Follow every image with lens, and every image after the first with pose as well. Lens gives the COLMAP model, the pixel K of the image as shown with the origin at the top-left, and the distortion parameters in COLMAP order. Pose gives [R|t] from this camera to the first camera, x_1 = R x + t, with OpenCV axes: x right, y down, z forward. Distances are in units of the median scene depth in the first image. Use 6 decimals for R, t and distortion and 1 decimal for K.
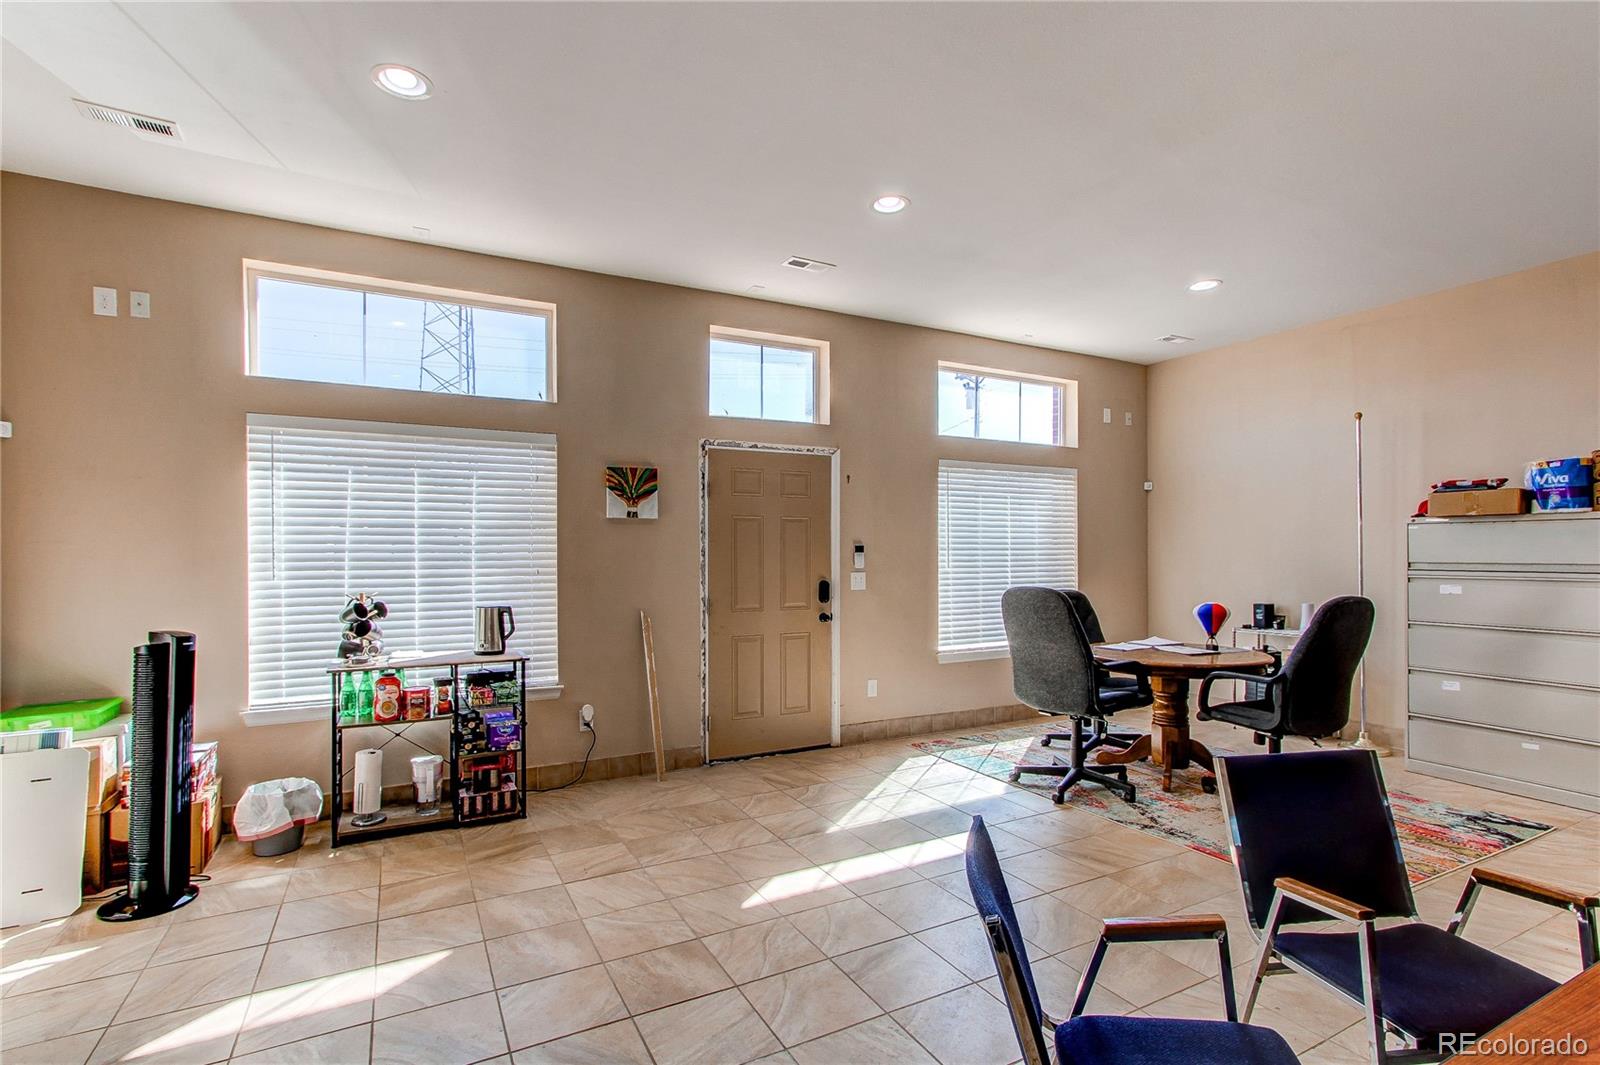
lens RADIAL K [[790.4, 0, 844.4], [0, 790.4, 553.0], [0, 0, 1]] dist [0.000506, 0.000427]
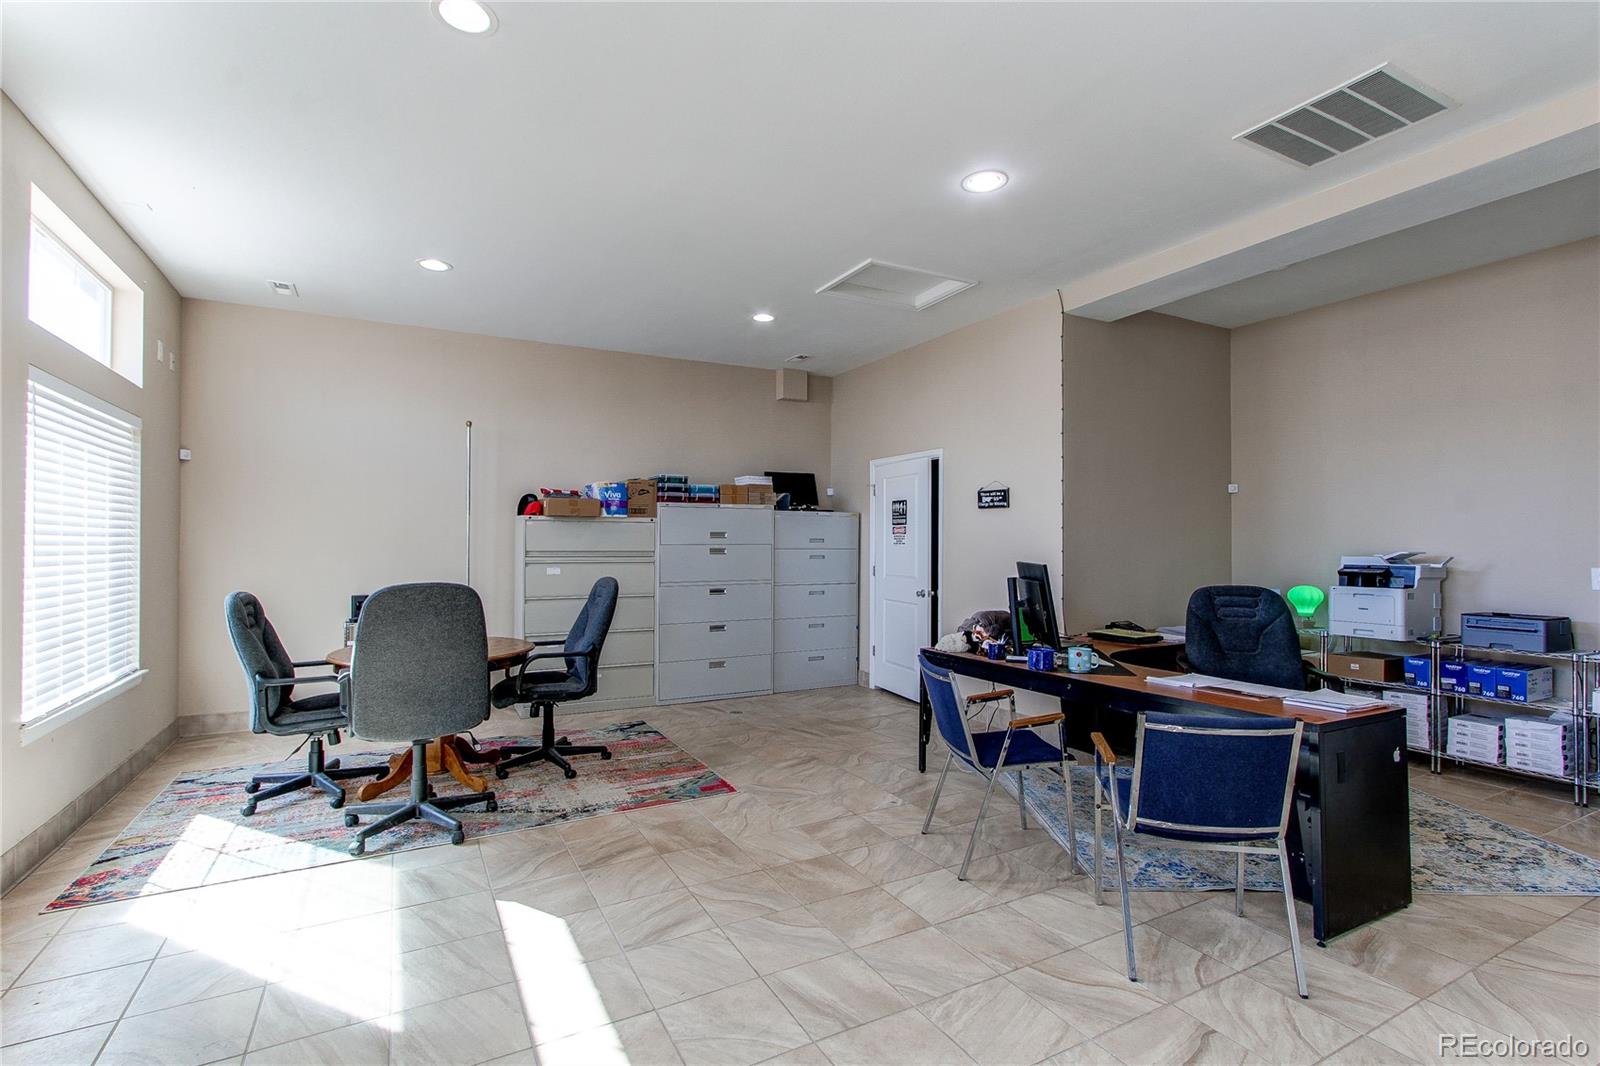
lens RADIAL K [[720.4, 0, 800.0], [0, 720.4, 533.0], [0, 0, 1]] dist [0.003640, 0.000838]
pose [[0.020086, 0.017972, 0.999637, -0.469064], [-0.003286, 0.999834, -0.017909, 0.003091], [-0.999793, -0.002925, 0.020142, 0.606486]]
